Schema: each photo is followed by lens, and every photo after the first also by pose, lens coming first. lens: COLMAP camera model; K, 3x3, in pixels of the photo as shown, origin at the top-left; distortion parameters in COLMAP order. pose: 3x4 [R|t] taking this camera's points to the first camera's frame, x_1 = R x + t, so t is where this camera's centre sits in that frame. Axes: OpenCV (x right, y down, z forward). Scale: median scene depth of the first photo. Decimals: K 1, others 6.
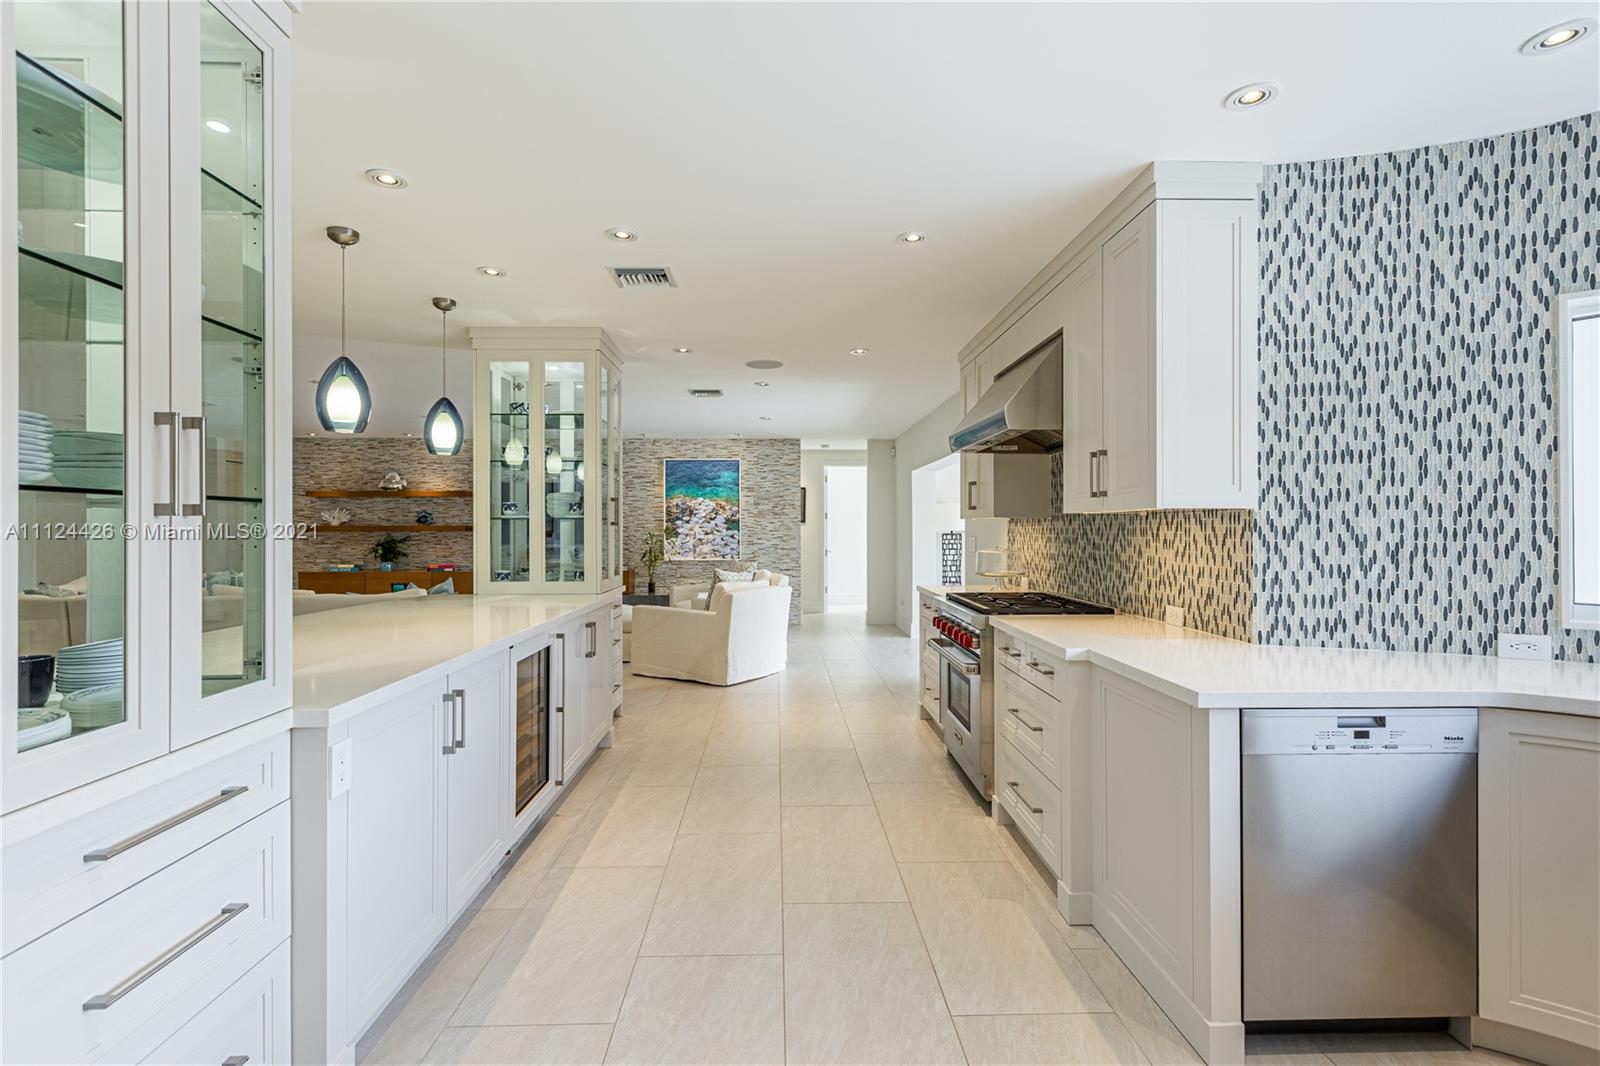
lens RADIAL K [[731.3, 0, 793.7], [0, 731.3, 527.4], [0, 0, 1]] dist [0.003343, 0.000348]
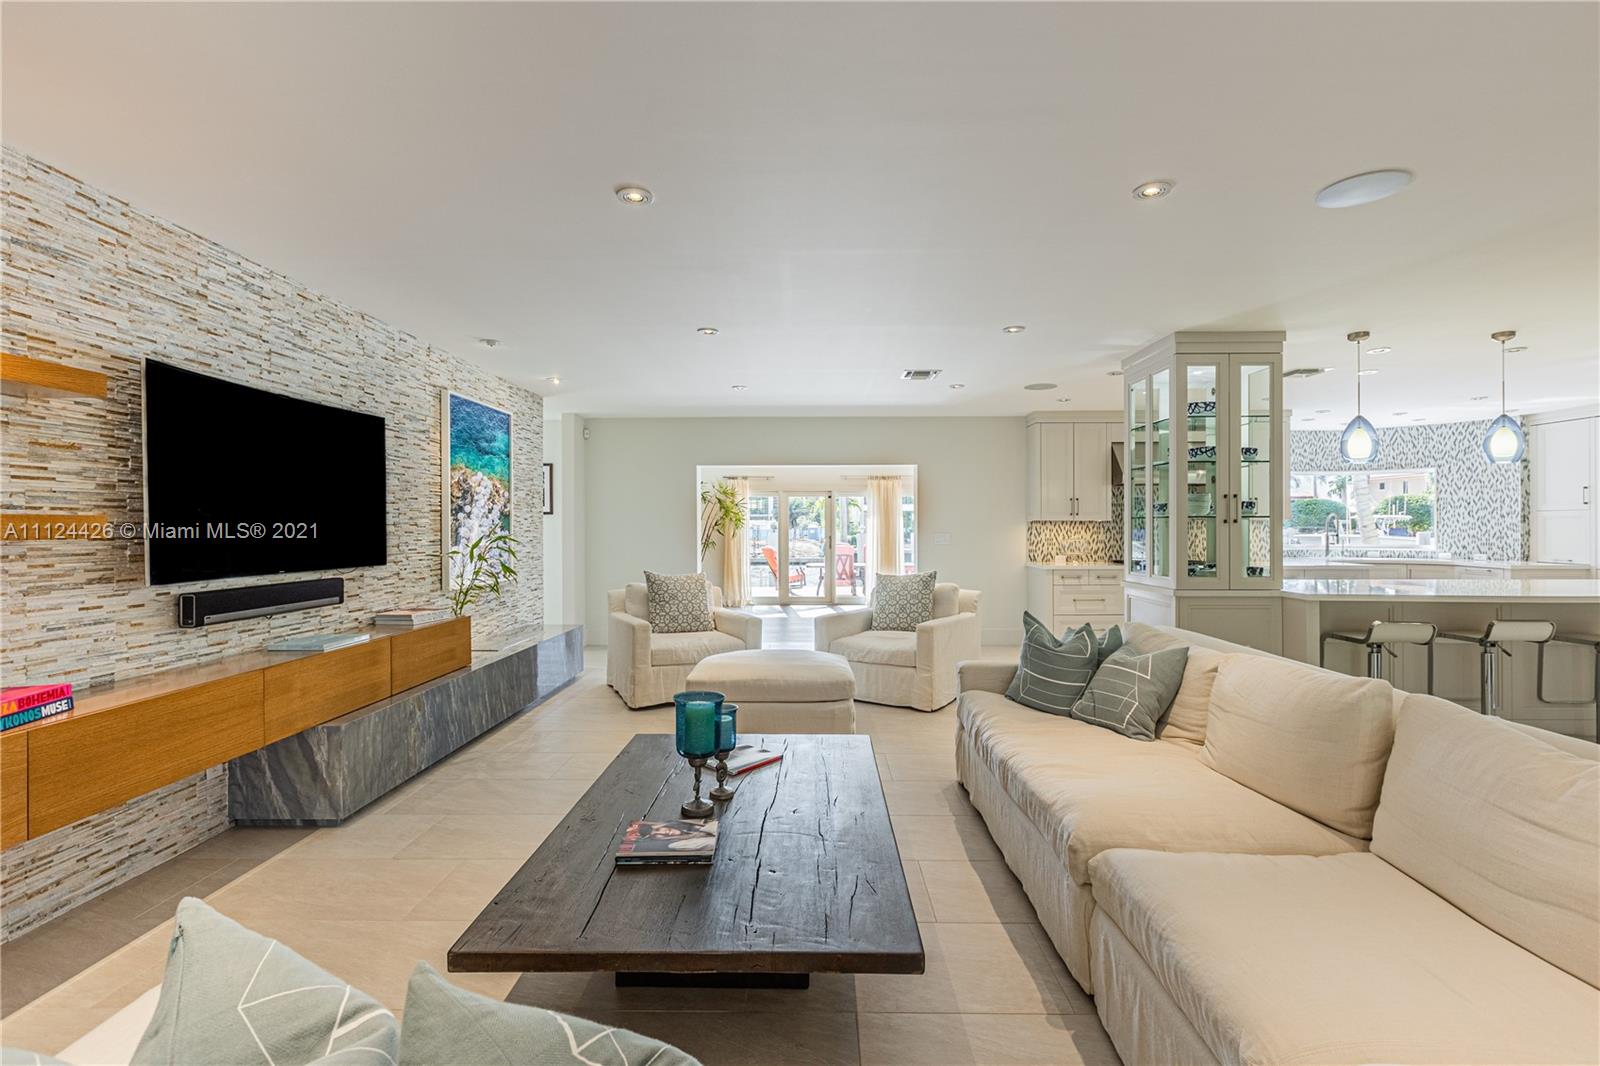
lens RADIAL K [[726.6, 0, 808.3], [0, 726.6, 525.9], [0, 0, 1]] dist [0.000864, 0.000165]
pose [[0.034325, 0.002565, 0.999407, -0.675228], [0.000567, 0.999996, -0.002586, 0.001664], [-0.999411, 0.000656, 0.034323, 0.741946]]
